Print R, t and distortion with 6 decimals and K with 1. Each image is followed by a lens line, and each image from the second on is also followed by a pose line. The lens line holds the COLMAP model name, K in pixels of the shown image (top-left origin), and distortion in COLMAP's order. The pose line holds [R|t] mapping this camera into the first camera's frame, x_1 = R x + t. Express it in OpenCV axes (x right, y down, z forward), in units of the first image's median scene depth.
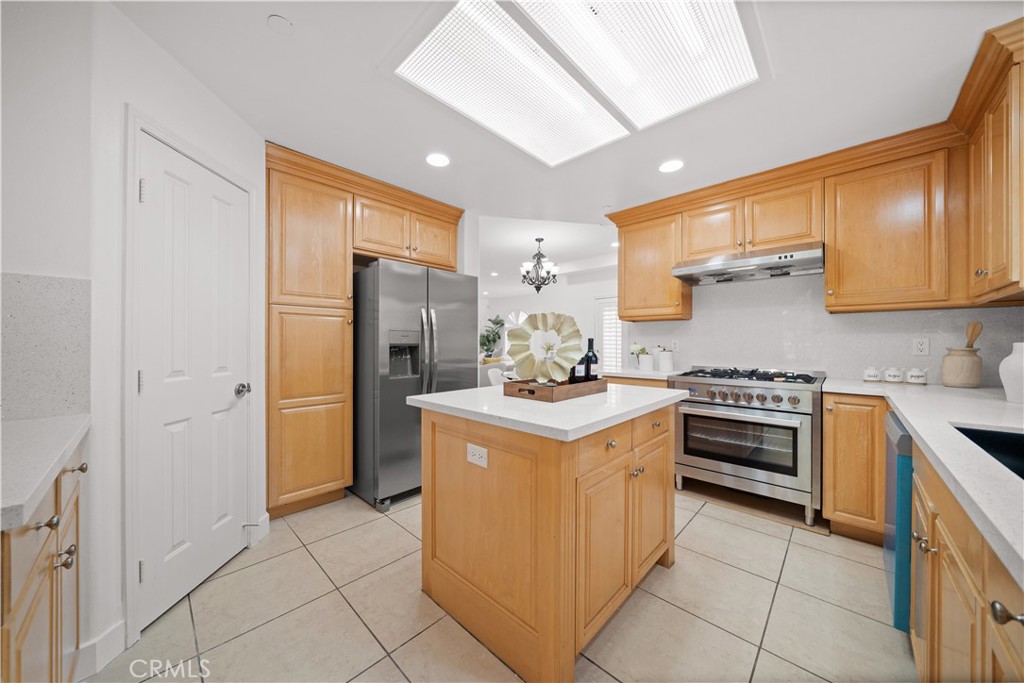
lens RADIAL K [[353.7, 0, 512.1], [0, 353.7, 341.8], [0, 0, 1]] dist [-0.003001, 0.000188]
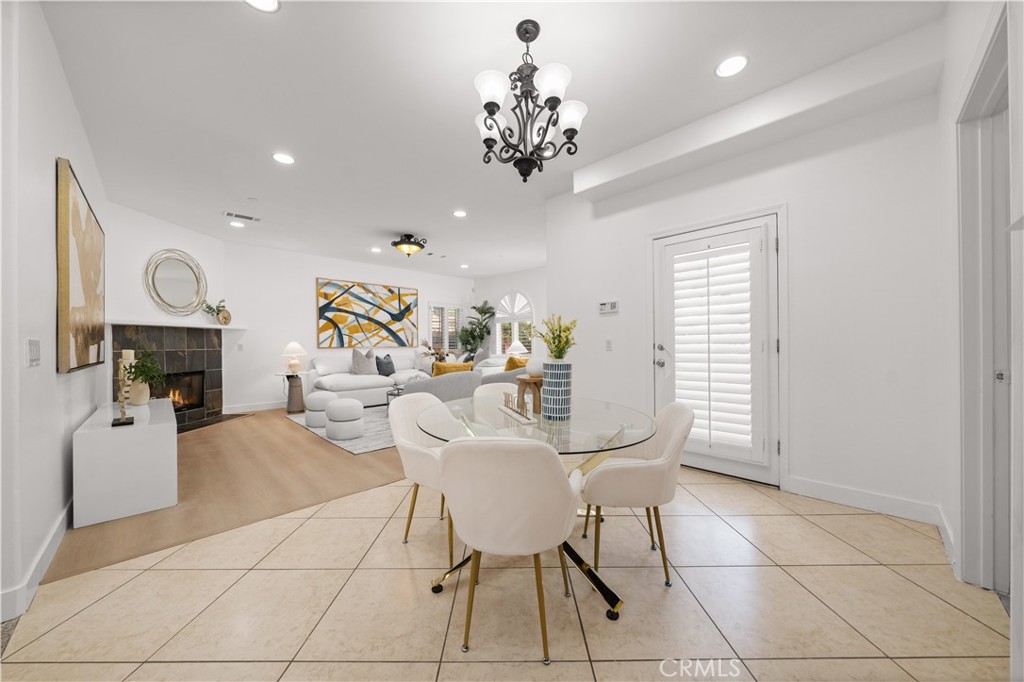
lens RADIAL K [[353.7, 0, 509.0], [0, 353.7, 345.7], [0, 0, 1]] dist [-0.003001, 0.000188]
pose [[0.999139, -0.006220, -0.041023, 0.048687], [0.006195, 0.999981, -0.000726, 0.019690], [0.041027, 0.000471, 0.999158, 0.443943]]
